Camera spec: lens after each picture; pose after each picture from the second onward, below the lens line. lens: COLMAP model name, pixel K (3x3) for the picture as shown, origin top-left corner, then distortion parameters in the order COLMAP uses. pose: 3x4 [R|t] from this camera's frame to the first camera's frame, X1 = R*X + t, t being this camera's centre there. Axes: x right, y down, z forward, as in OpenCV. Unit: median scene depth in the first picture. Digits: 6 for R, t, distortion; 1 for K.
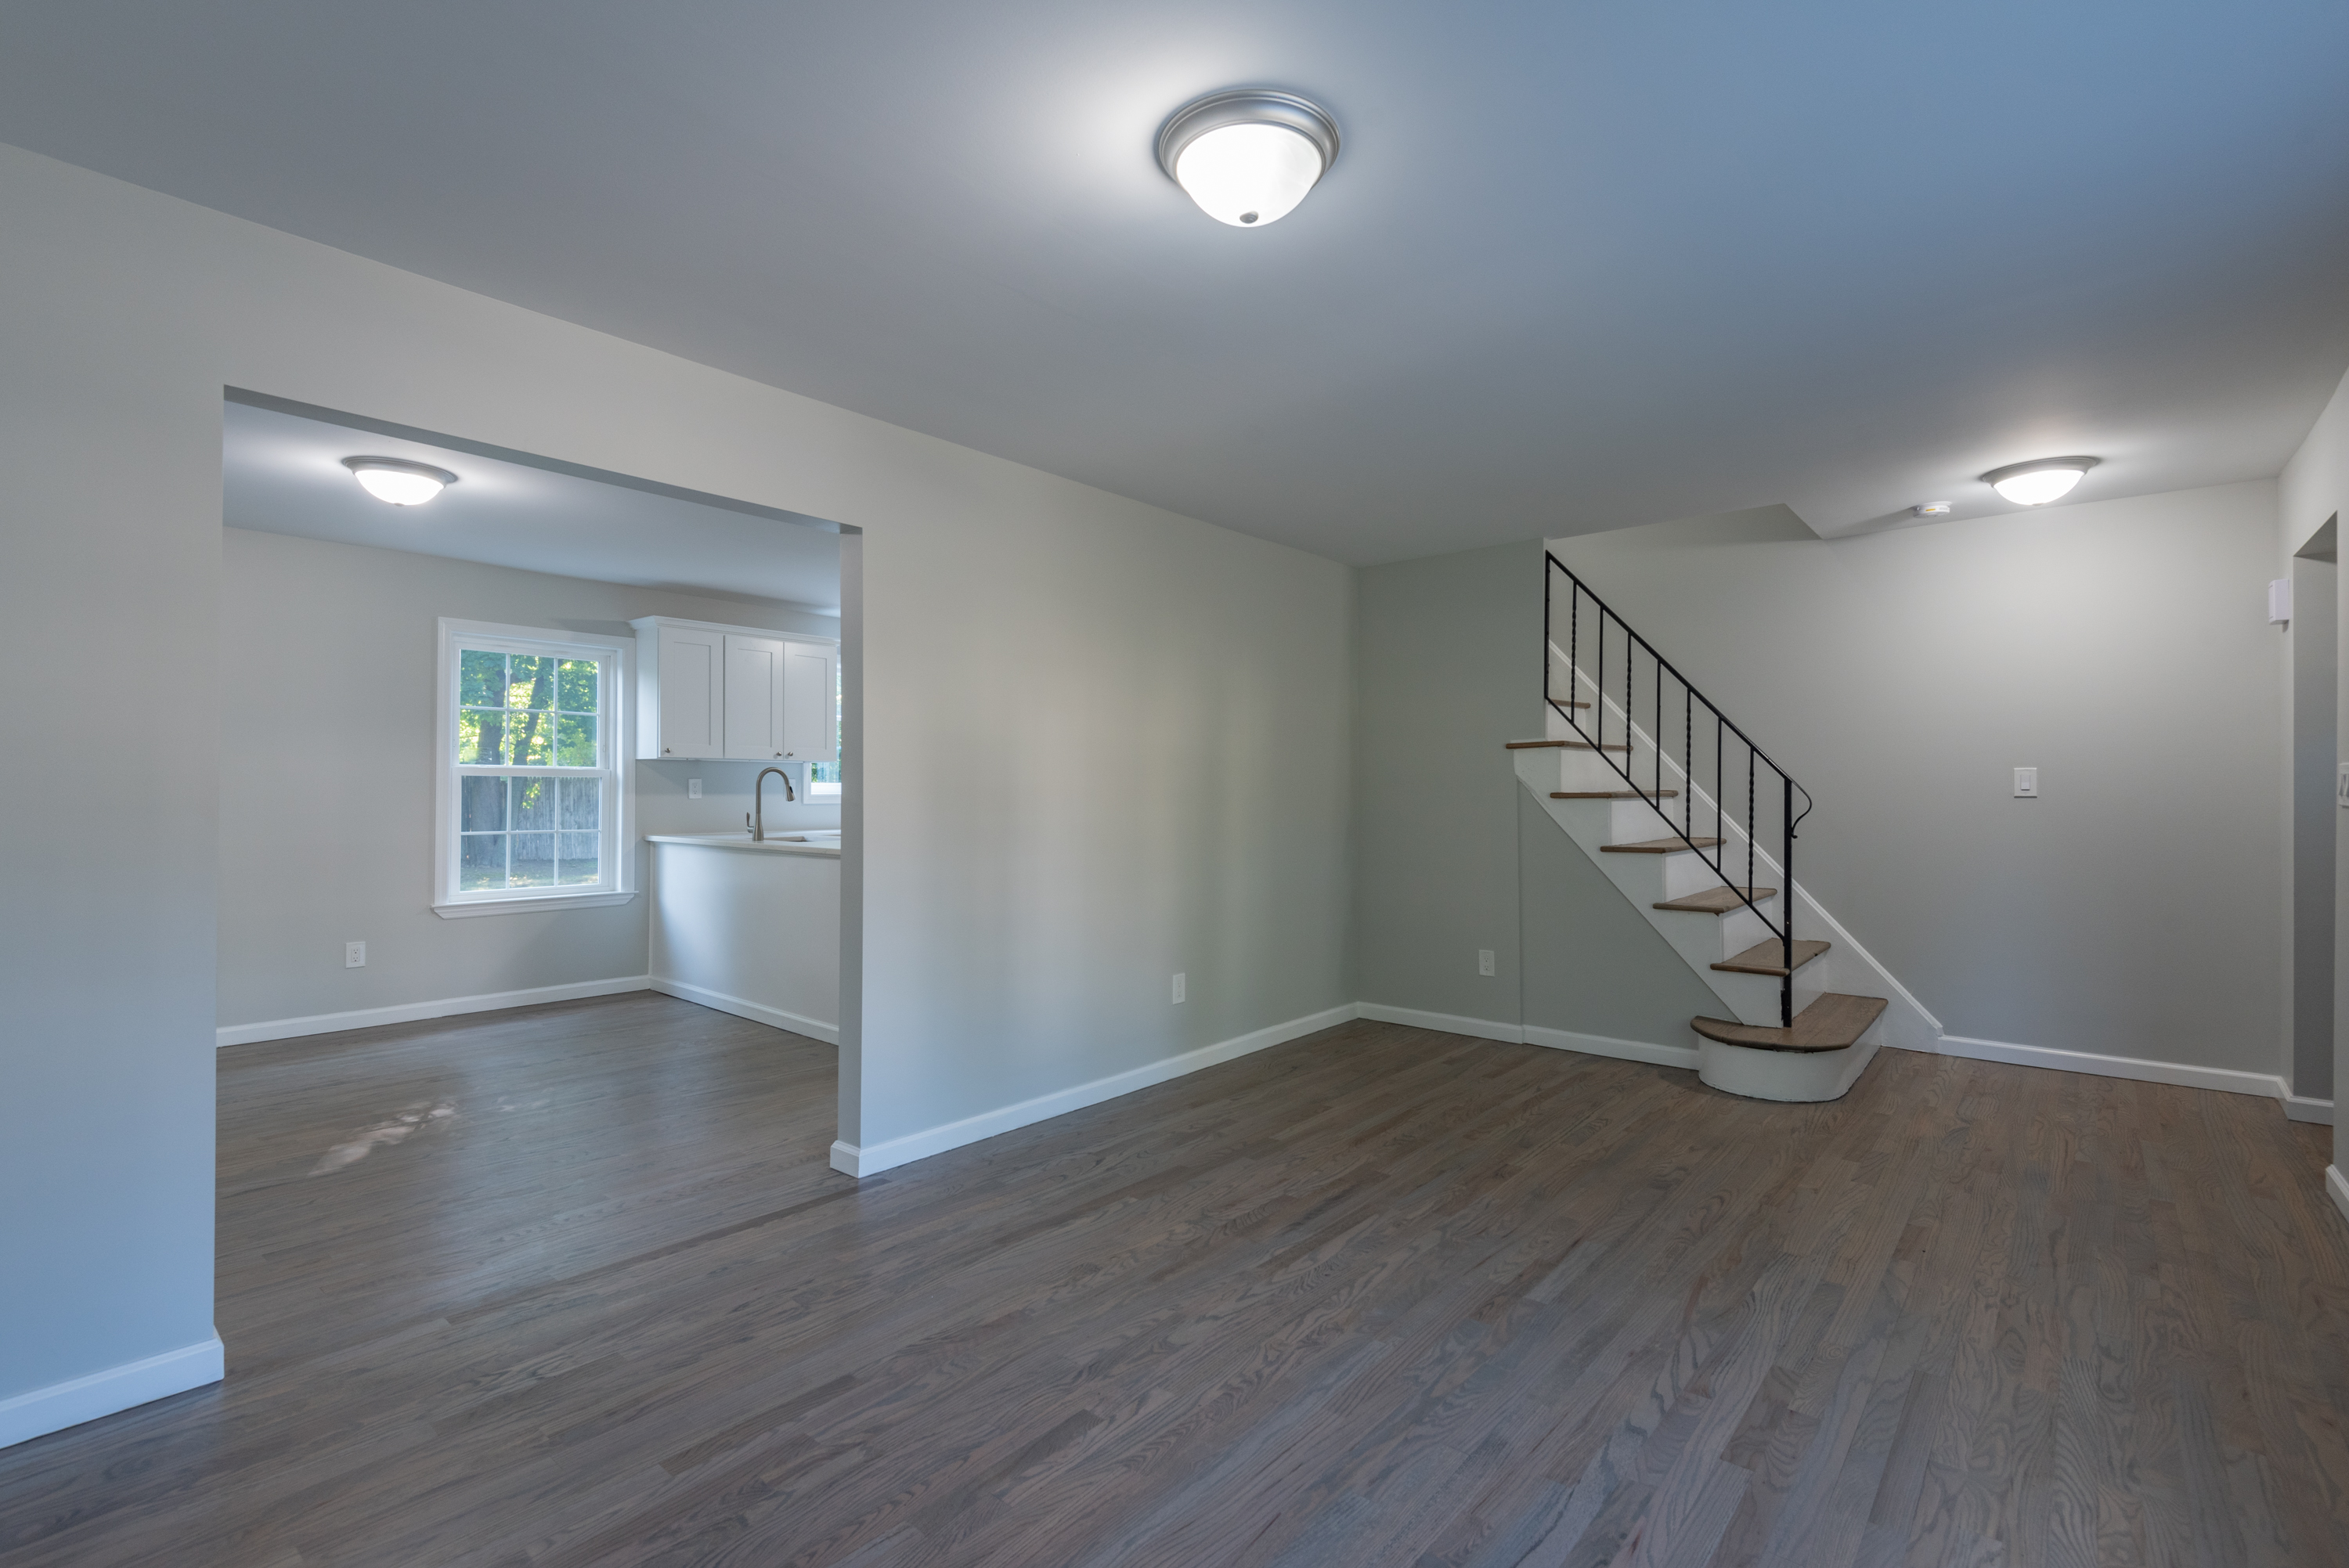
lens RADIAL K [[1061.7, 0, 1181.0], [0, 1061.7, 774.1], [0, 0, 1]] dist [0.008059, -0.000841]
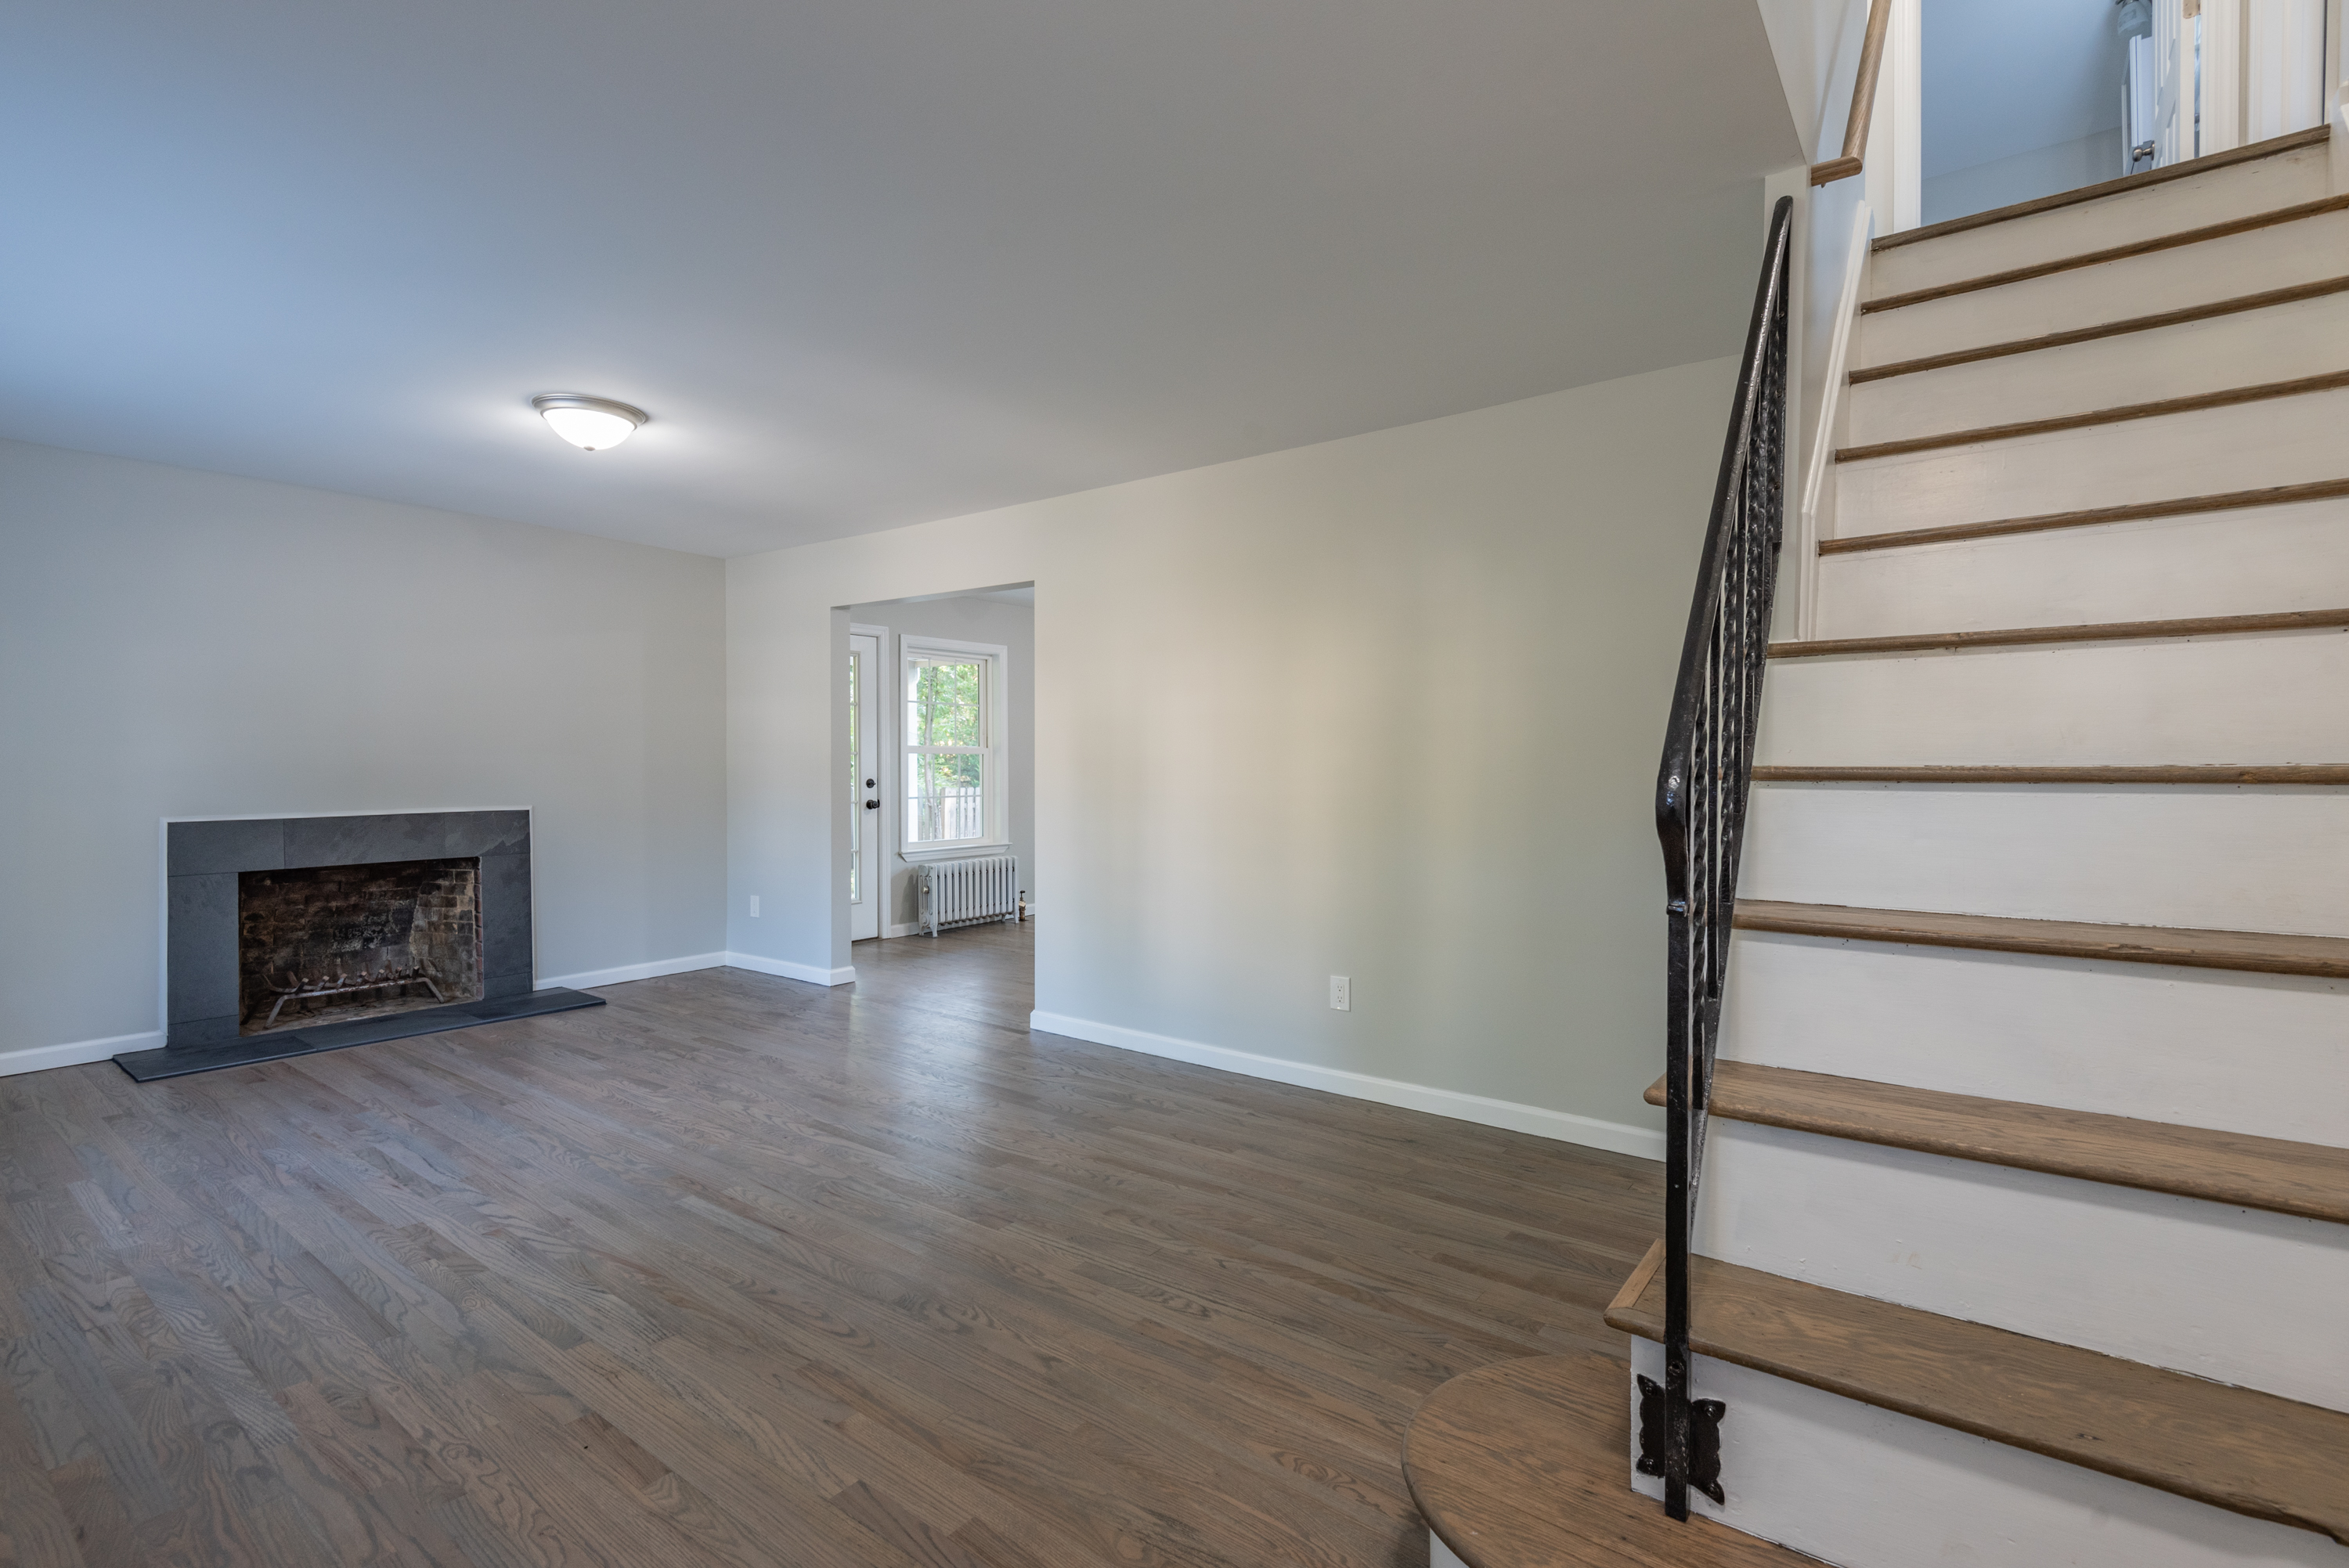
lens RADIAL K [[1061.7, 0, 1181.0], [0, 1061.7, 774.1], [0, 0, 1]] dist [0.008059, -0.000841]
pose [[0.068819, 0.010213, -0.997577, 1.436101], [0.013895, 0.999841, 0.011195, 0.022630], [0.997532, -0.014632, 0.068666, 1.381219]]
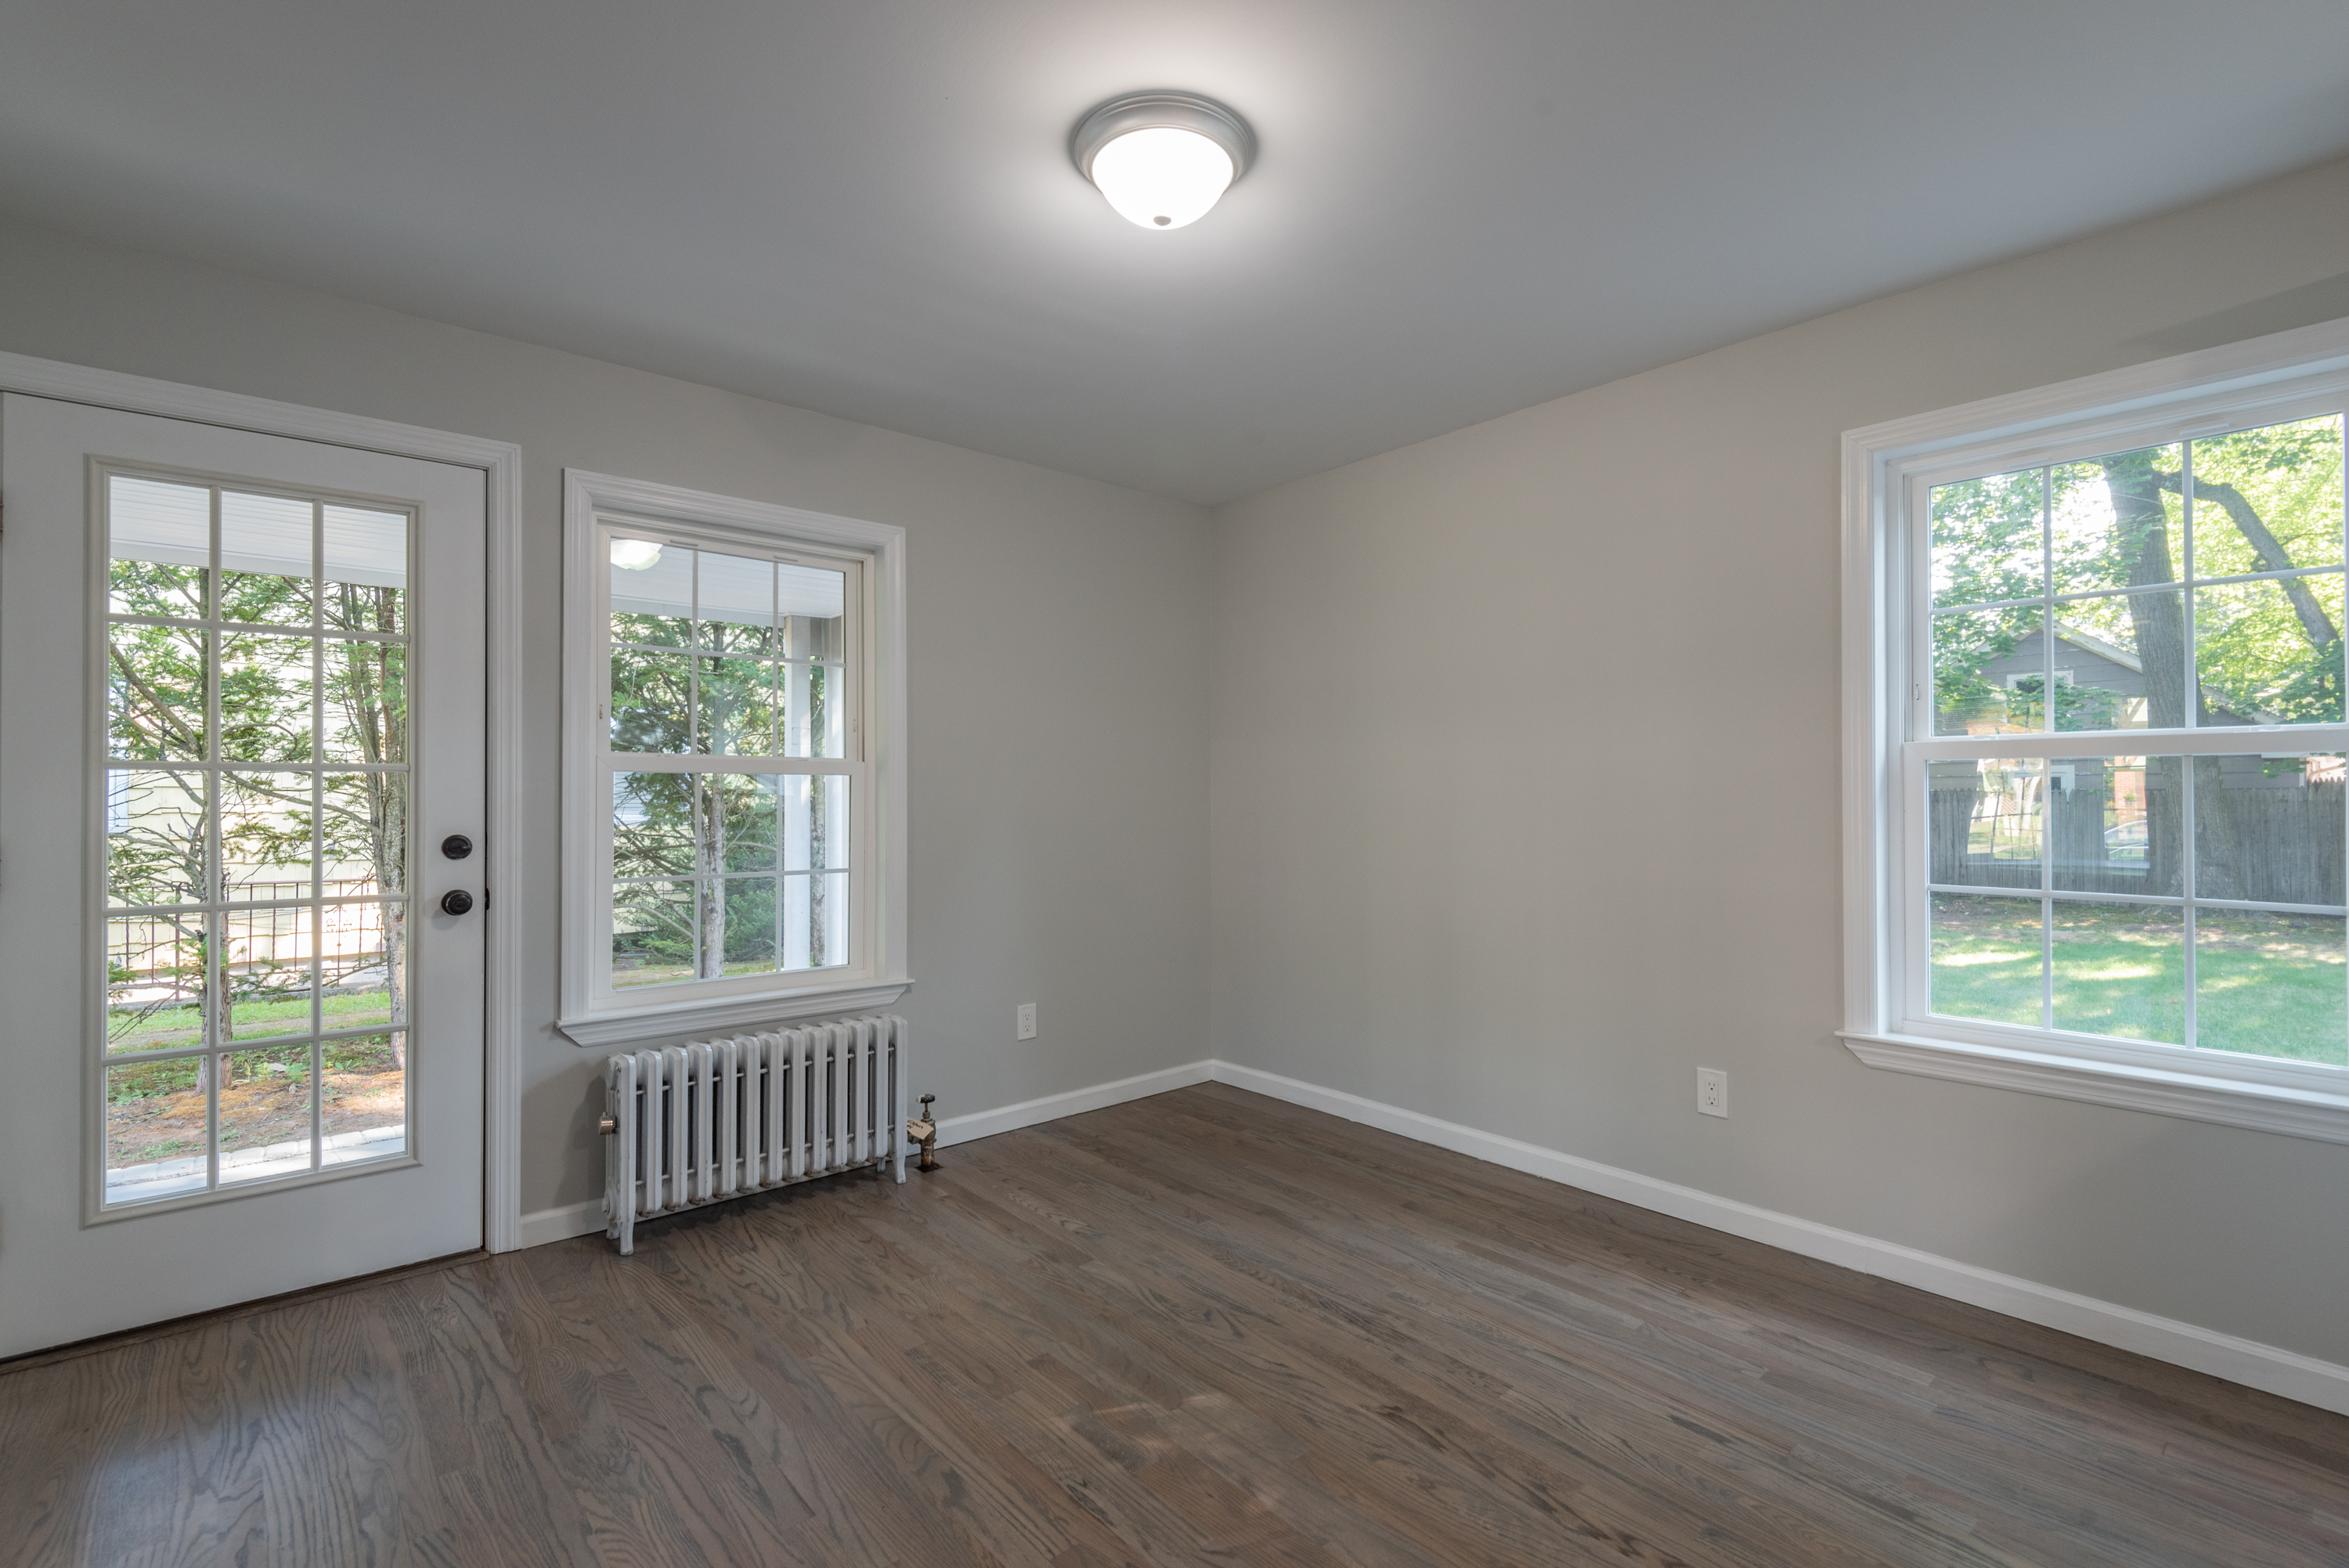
lens RADIAL K [[1089.3, 0, 1178.5], [0, 1089.3, 802.6], [0, 0, 1]] dist [0.019088, -0.010135]
pose [[-0.142994, -0.000129, -0.989724, -0.318196], [0.011162, 0.999936, -0.001743, 0.031275], [0.989661, -0.011296, -0.142983, 1.622488]]
